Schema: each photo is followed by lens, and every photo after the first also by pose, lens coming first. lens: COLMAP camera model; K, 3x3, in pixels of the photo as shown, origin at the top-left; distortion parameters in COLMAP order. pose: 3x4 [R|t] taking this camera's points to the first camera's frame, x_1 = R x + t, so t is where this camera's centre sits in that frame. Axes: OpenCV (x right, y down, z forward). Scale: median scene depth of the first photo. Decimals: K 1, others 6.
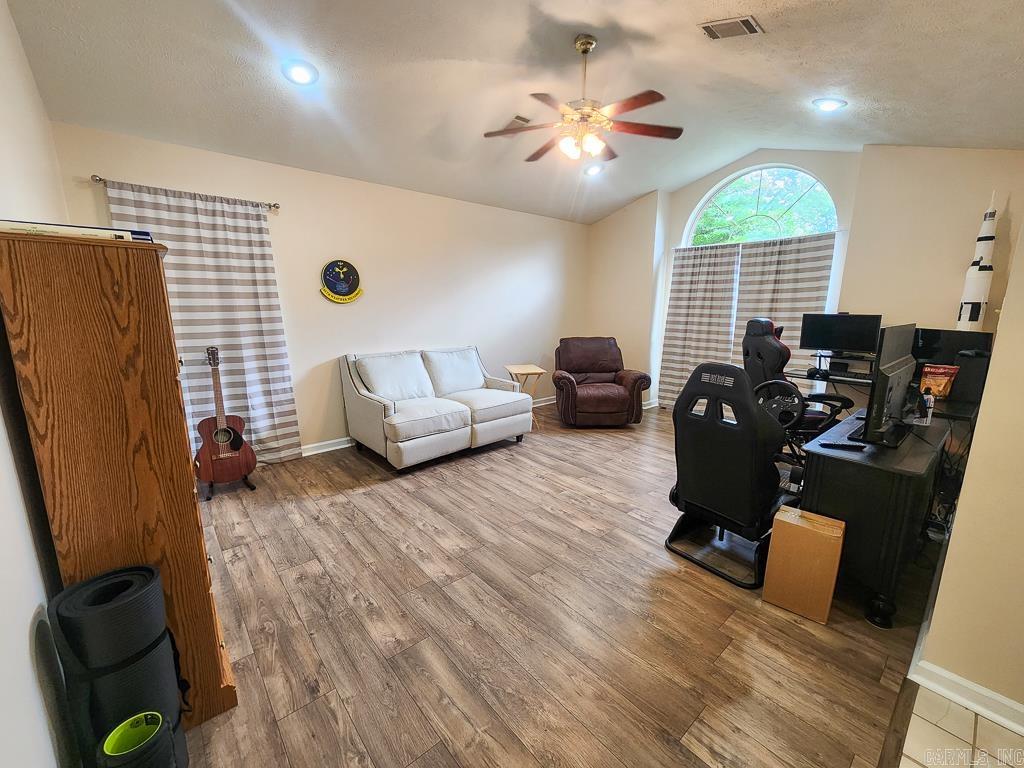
lens RADIAL K [[421.6, 0, 513.6], [0, 421.6, 383.0], [0, 0, 1]] dist [-0.000930, 0.000502]
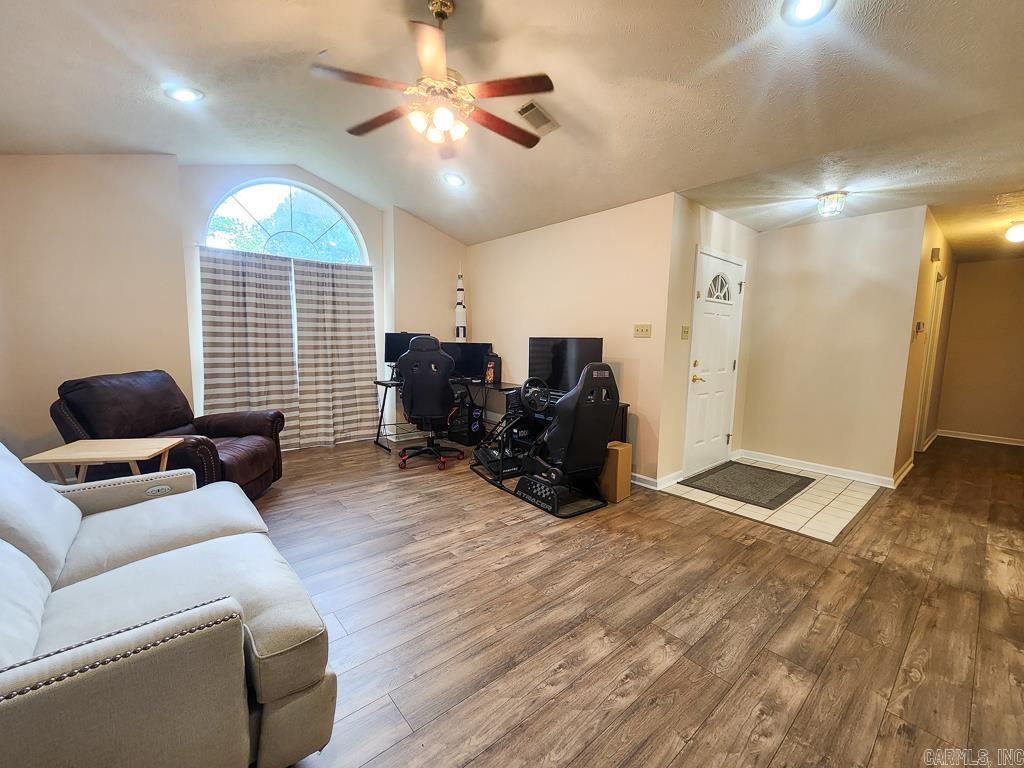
lens RADIAL K [[421.6, 0, 507.3], [0, 421.6, 384.3], [0, 0, 1]] dist [-0.000930, 0.000502]
pose [[0.009995, -0.114532, 0.993369, -0.784441], [0.167098, 0.979642, 0.111268, -0.153278], [-0.985890, 0.164878, 0.028930, 1.026167]]
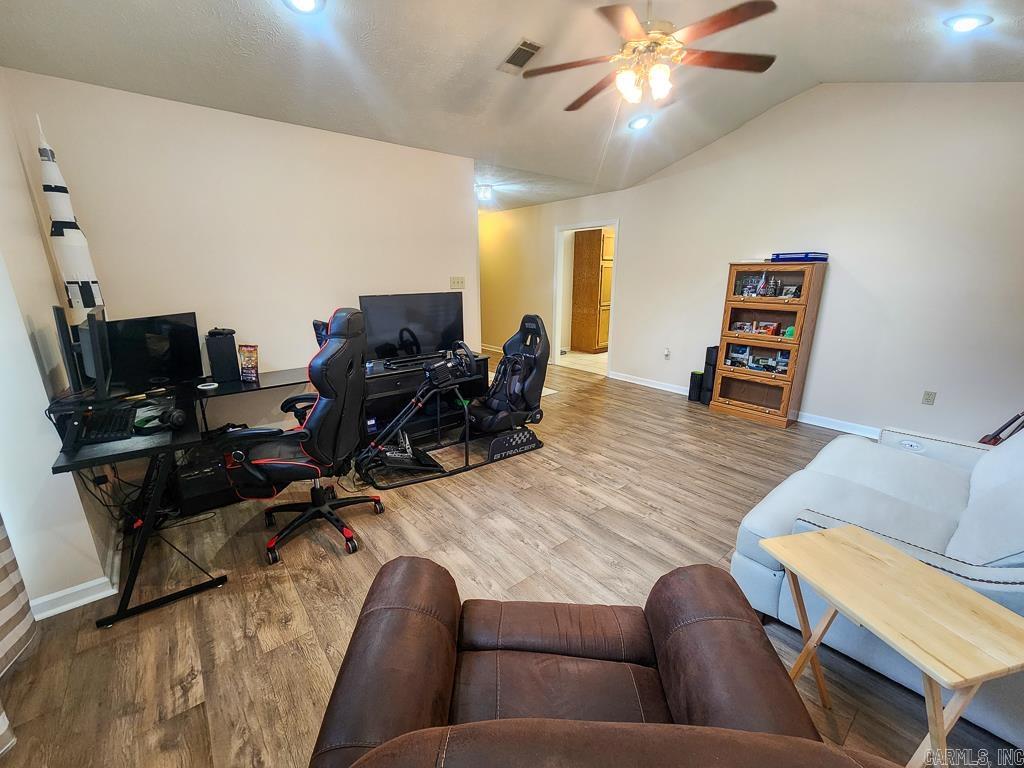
lens RADIAL K [[421.6, 0, 512.9], [0, 421.6, 384.3], [0, 0, 1]] dist [-0.000930, 0.000502]
pose [[-0.999761, -0.009680, 0.019589, 0.427064], [-0.000226, 0.901033, 0.433750, -0.439755], [-0.021849, 0.433642, -0.900821, 2.176428]]
